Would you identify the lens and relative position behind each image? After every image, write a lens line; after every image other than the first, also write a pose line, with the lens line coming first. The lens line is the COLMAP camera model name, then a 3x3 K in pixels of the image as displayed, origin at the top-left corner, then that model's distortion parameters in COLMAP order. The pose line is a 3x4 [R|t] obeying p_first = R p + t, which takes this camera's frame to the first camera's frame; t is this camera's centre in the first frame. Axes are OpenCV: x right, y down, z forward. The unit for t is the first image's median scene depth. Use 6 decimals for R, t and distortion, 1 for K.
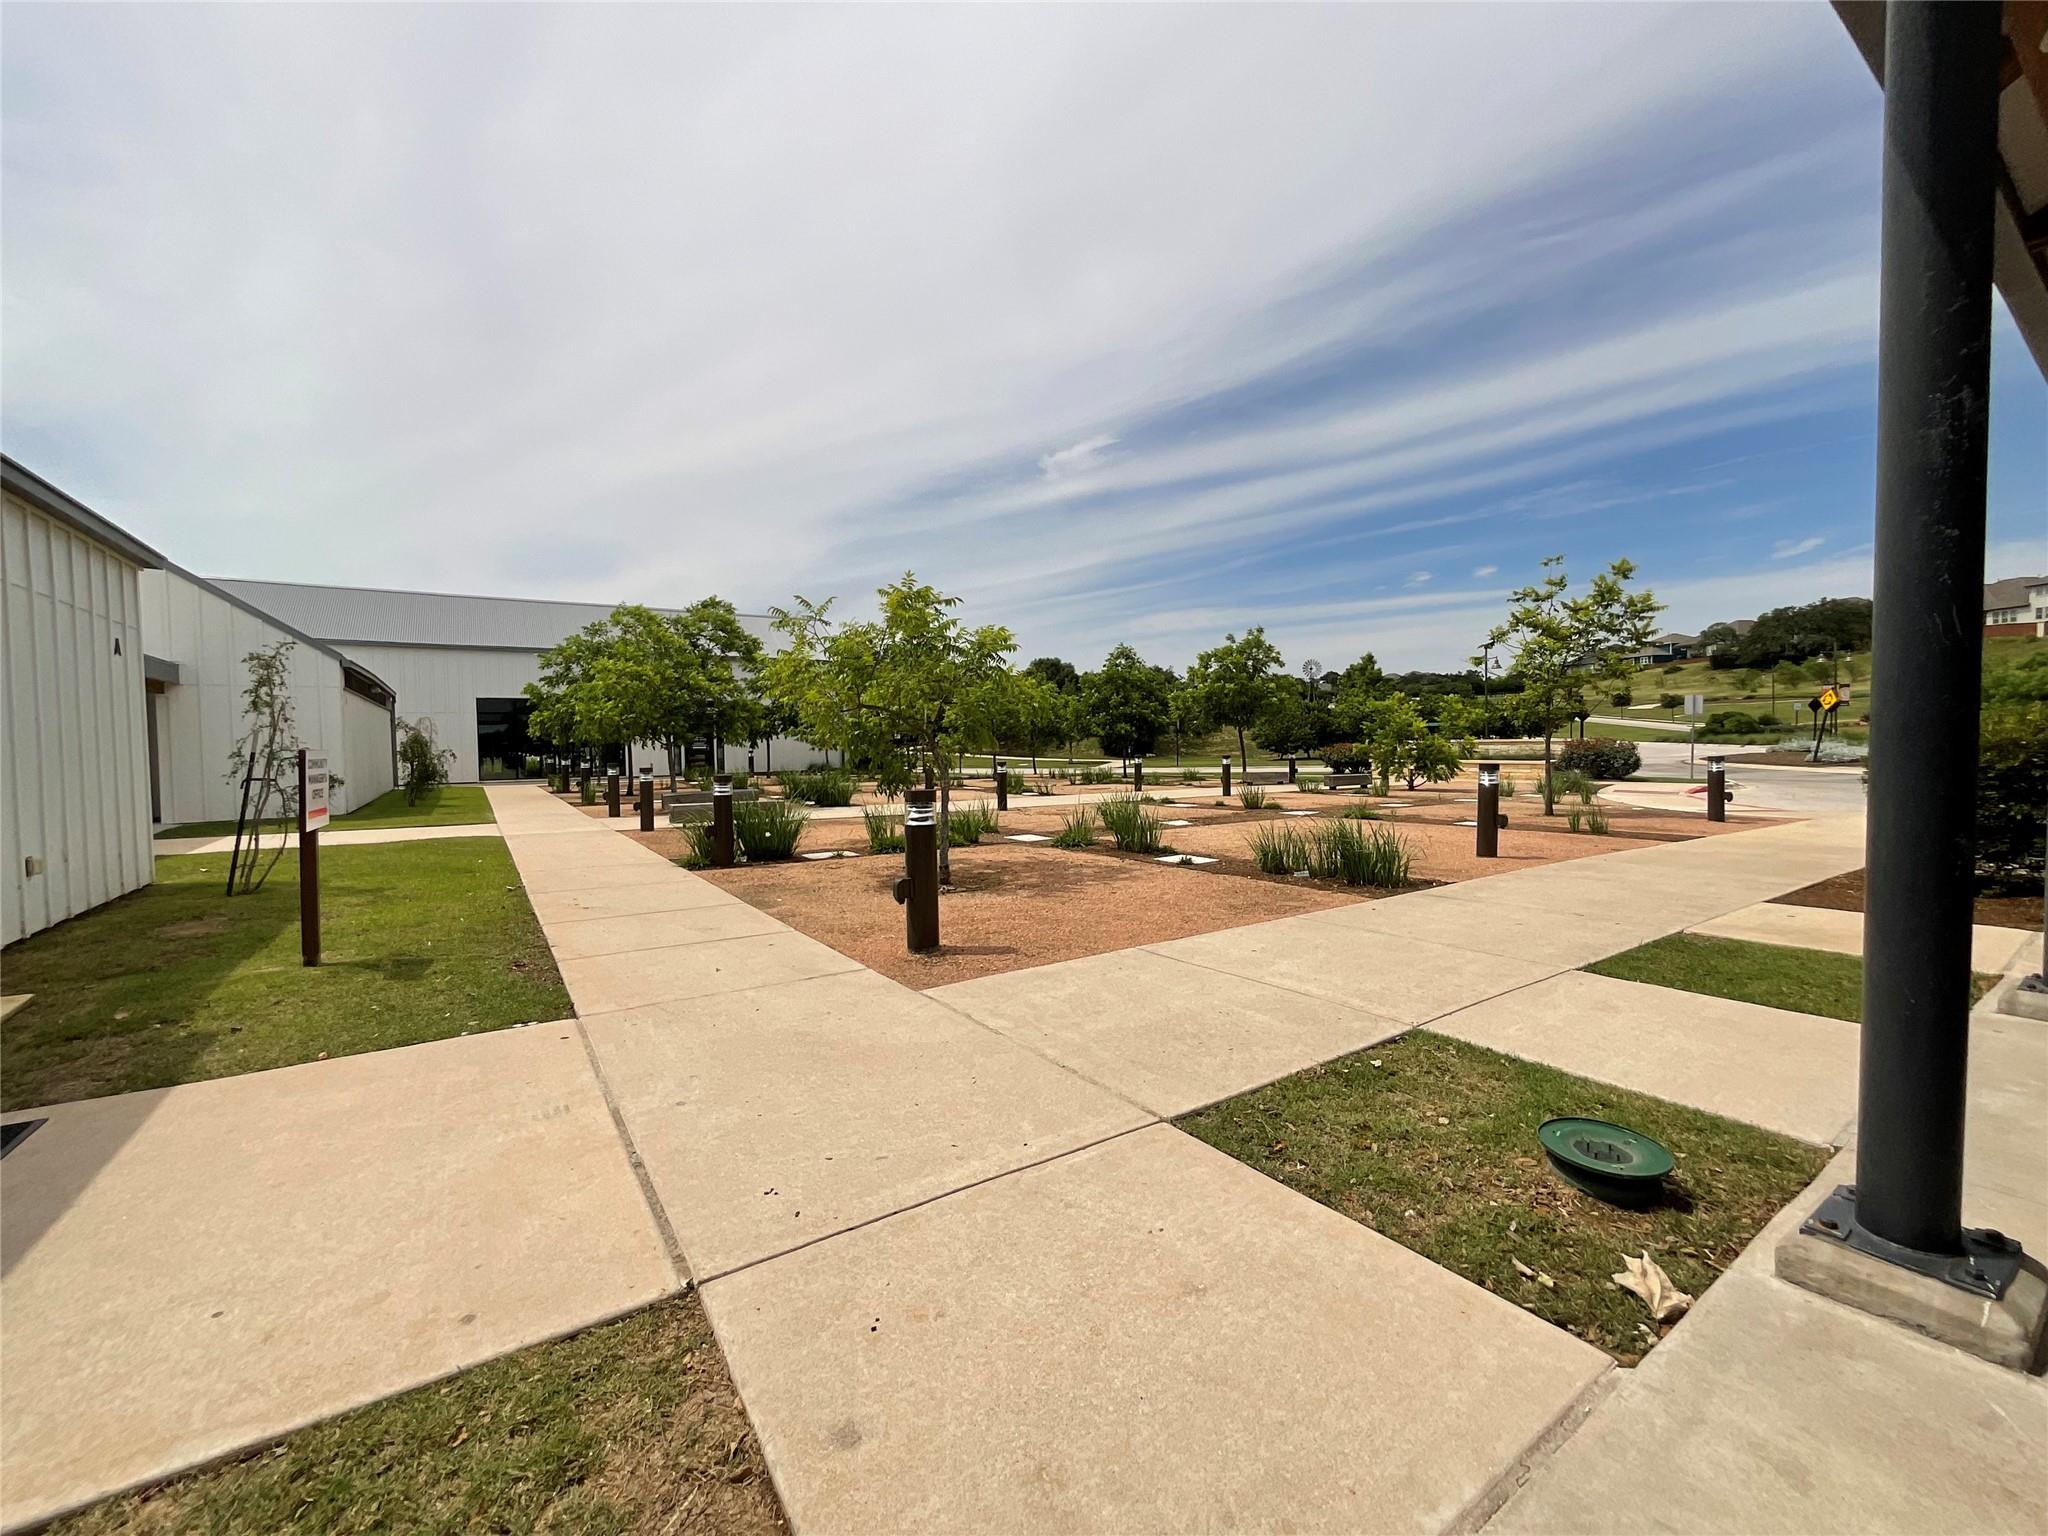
lens RADIAL K [[819.4, 0, 1026.0], [0, 819.4, 771.7], [0, 0, 1]] dist [-0.001016, -0.000136]
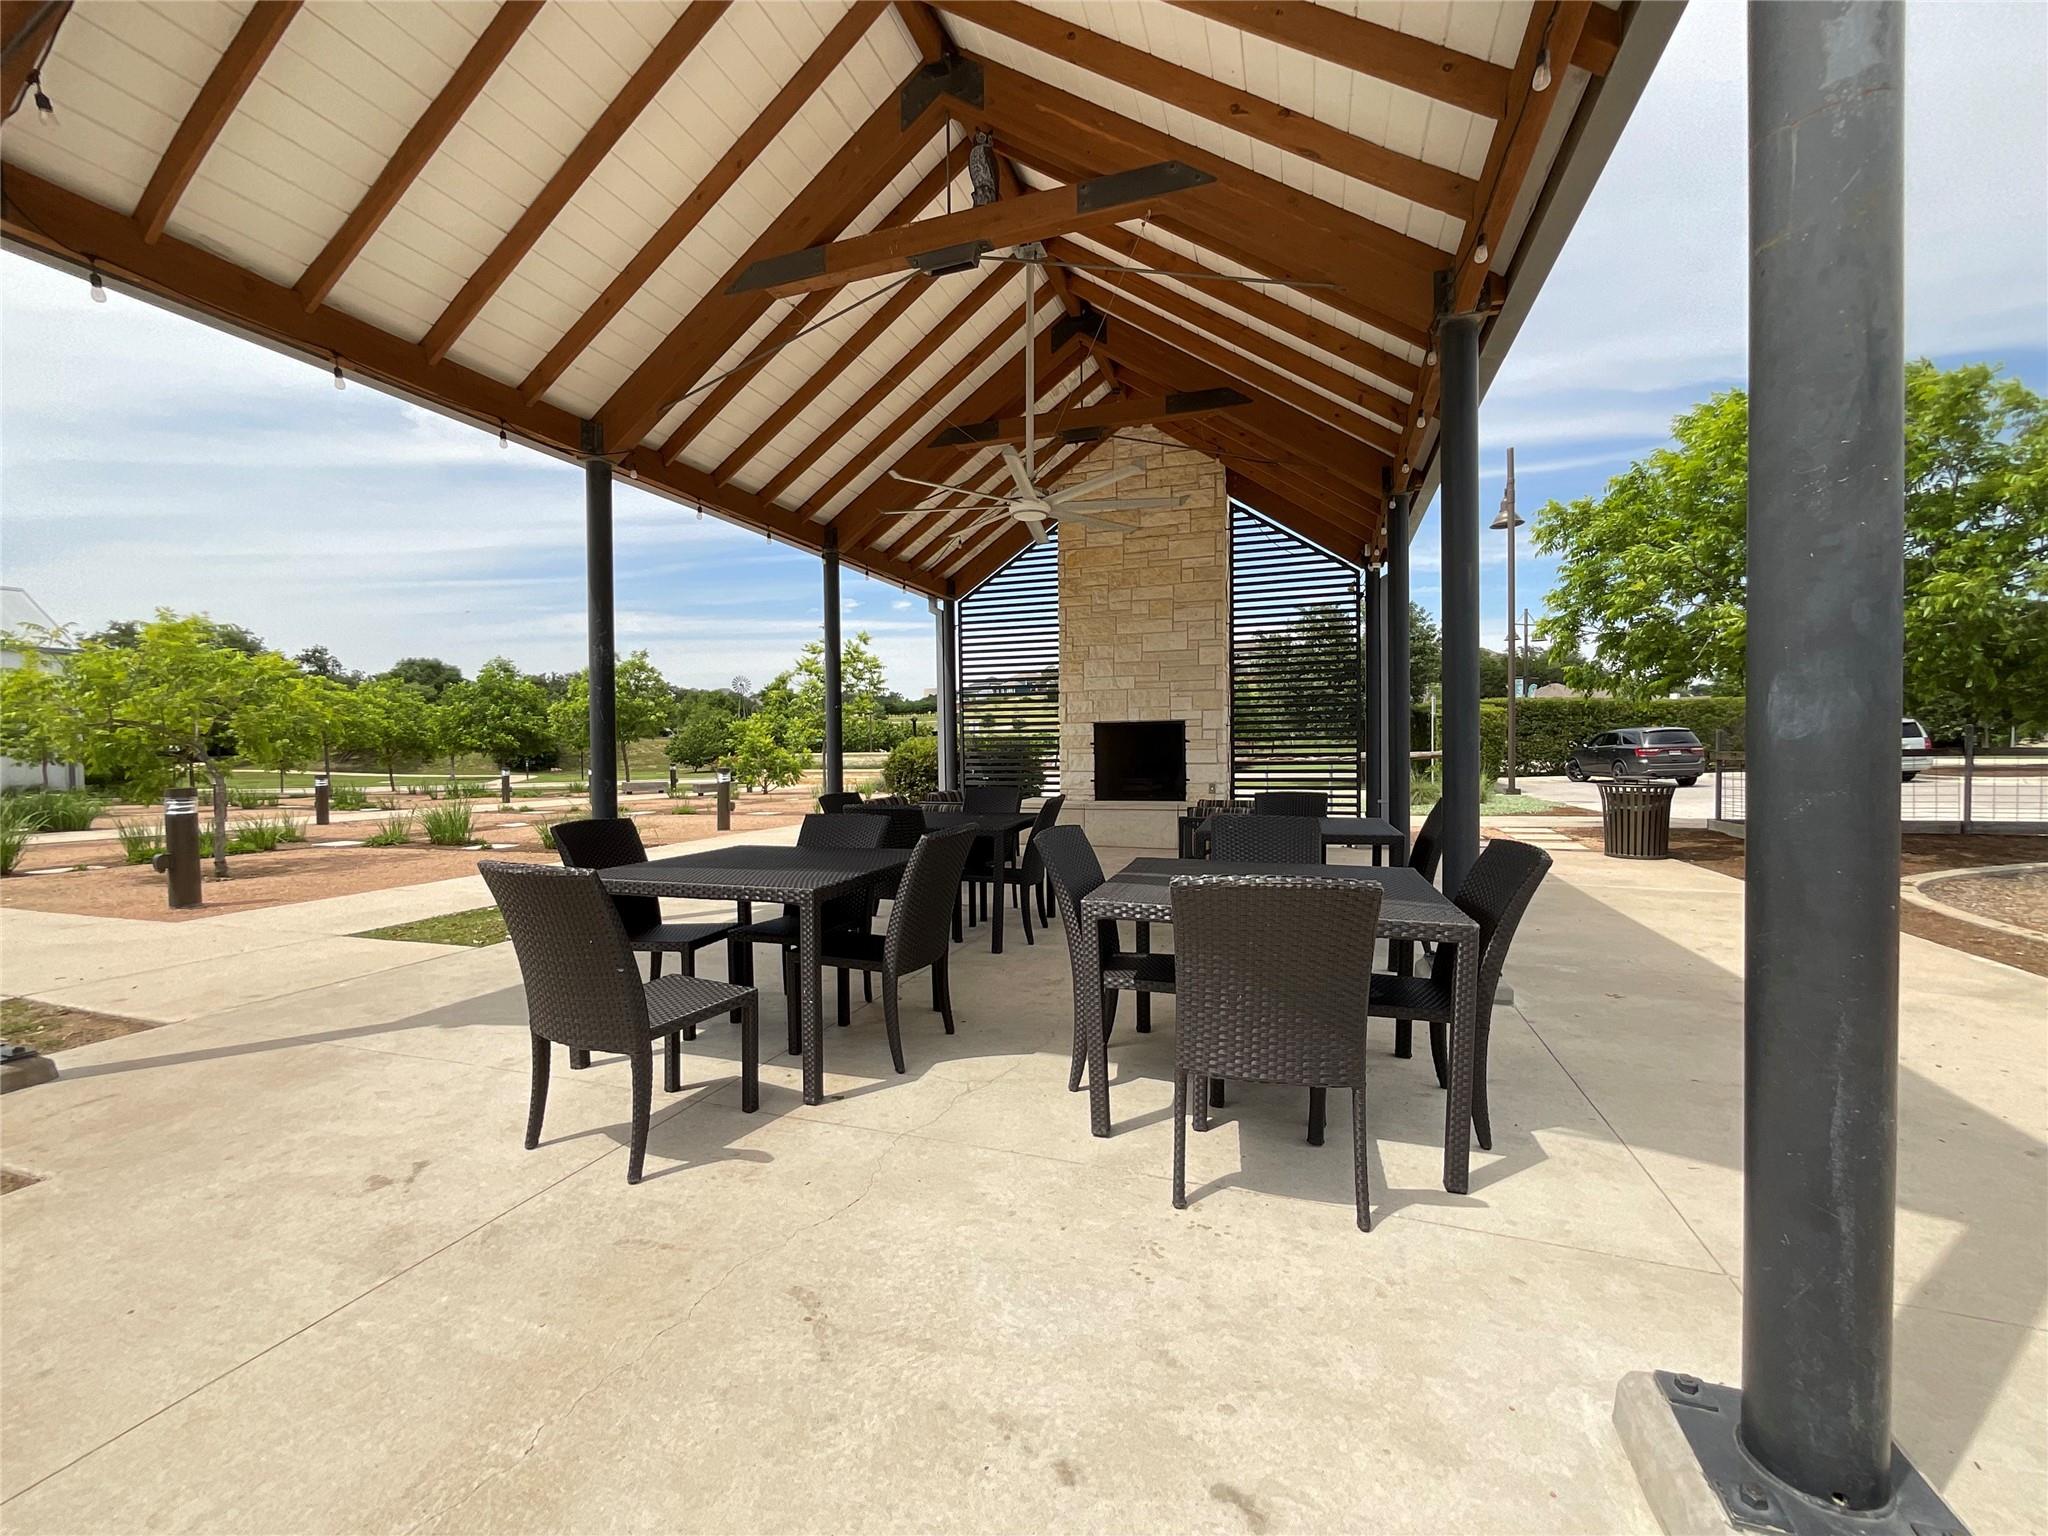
lens RADIAL K [[819.4, 0, 1020.6], [0, 819.4, 771.1], [0, 0, 1]] dist [-0.001016, -0.000136]
pose [[0.799781, -0.012695, 0.600158, 0.039811], [0.023572, 0.999669, -0.010266, 0.009508], [-0.599829, 0.022358, 0.799816, -0.213912]]
